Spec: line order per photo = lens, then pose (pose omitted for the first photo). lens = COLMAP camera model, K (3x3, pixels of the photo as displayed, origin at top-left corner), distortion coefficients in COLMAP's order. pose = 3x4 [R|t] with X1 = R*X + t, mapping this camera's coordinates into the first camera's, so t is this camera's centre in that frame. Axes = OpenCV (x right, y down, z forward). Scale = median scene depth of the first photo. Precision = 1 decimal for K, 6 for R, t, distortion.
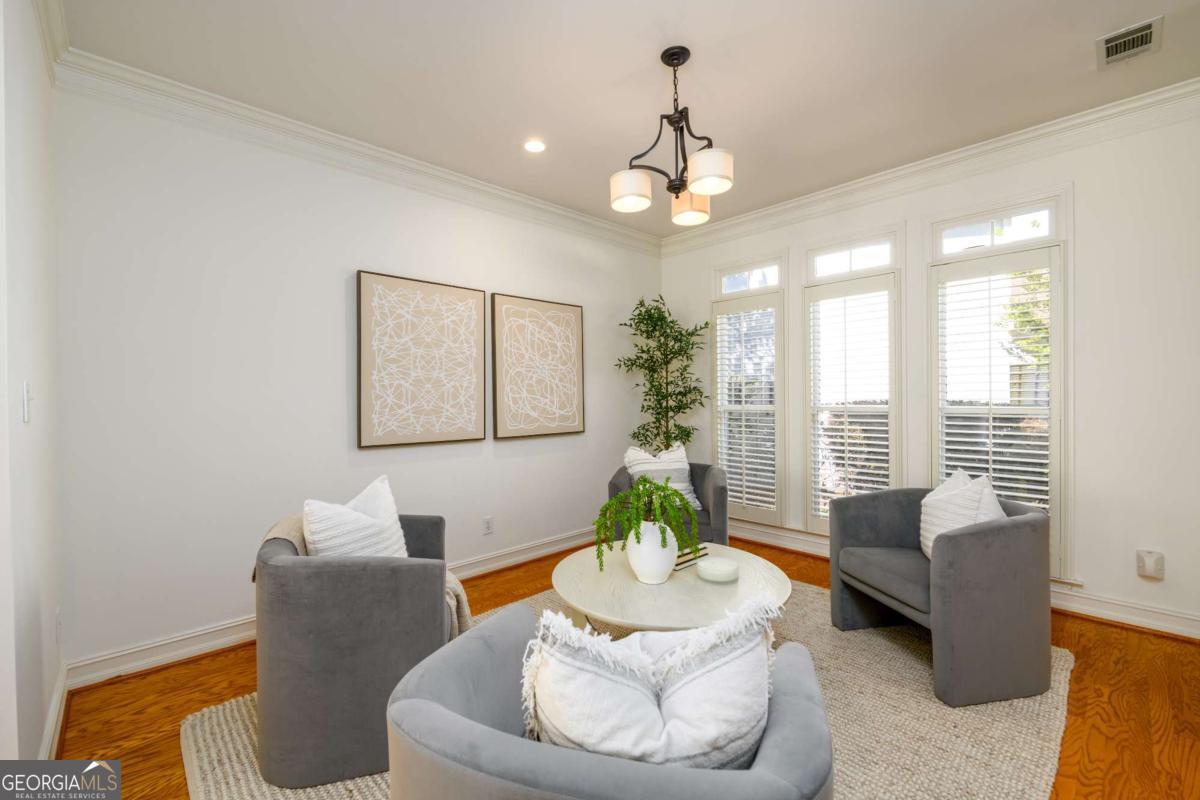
lens RADIAL K [[497.7, 0, 600.0], [0, 497.7, 400.0], [0, 0, 1]] dist [0.000203, 0.000029]
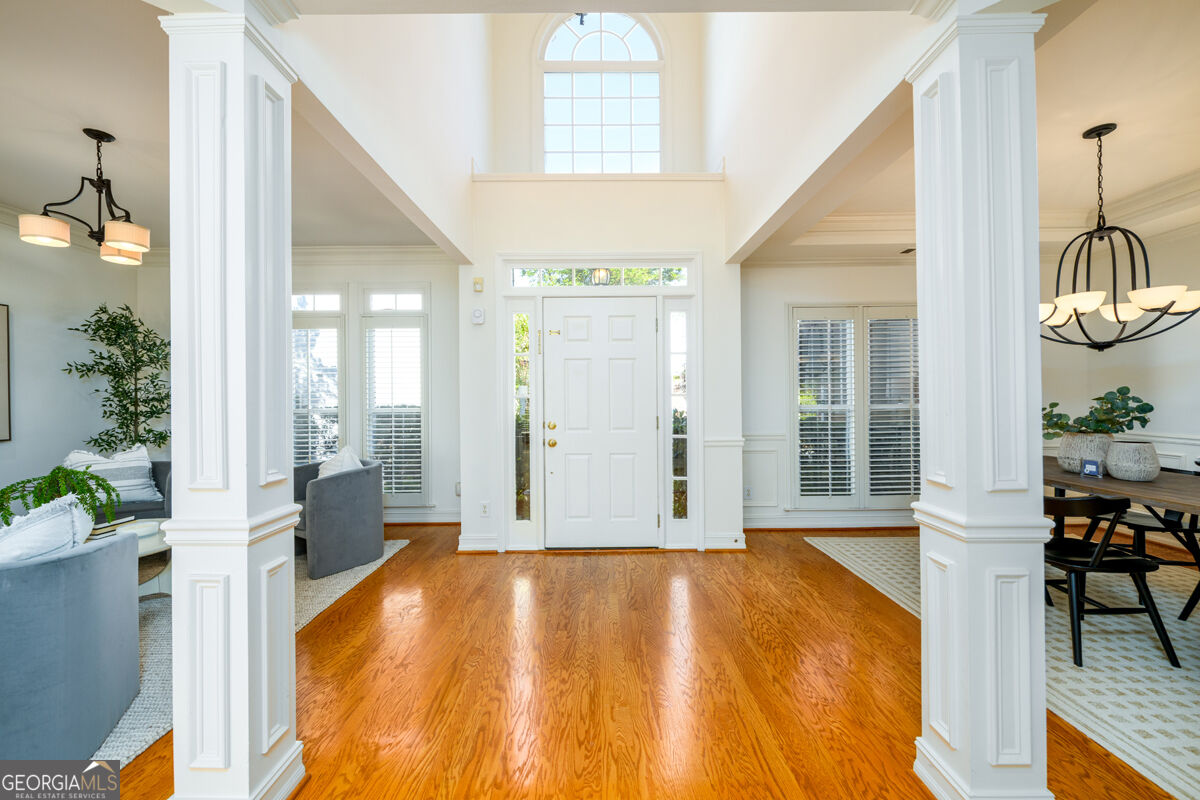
lens RADIAL K [[475.4, 0, 603.4], [0, 475.4, 396.3], [0, 0, 1]] dist [-0.001333, -0.000163]
pose [[0.686428, 0.006522, 0.727168, 0.087224], [0.006911, 0.999856, -0.015491, 0.002978], [-0.727165, 0.015659, 0.686284, -0.417773]]
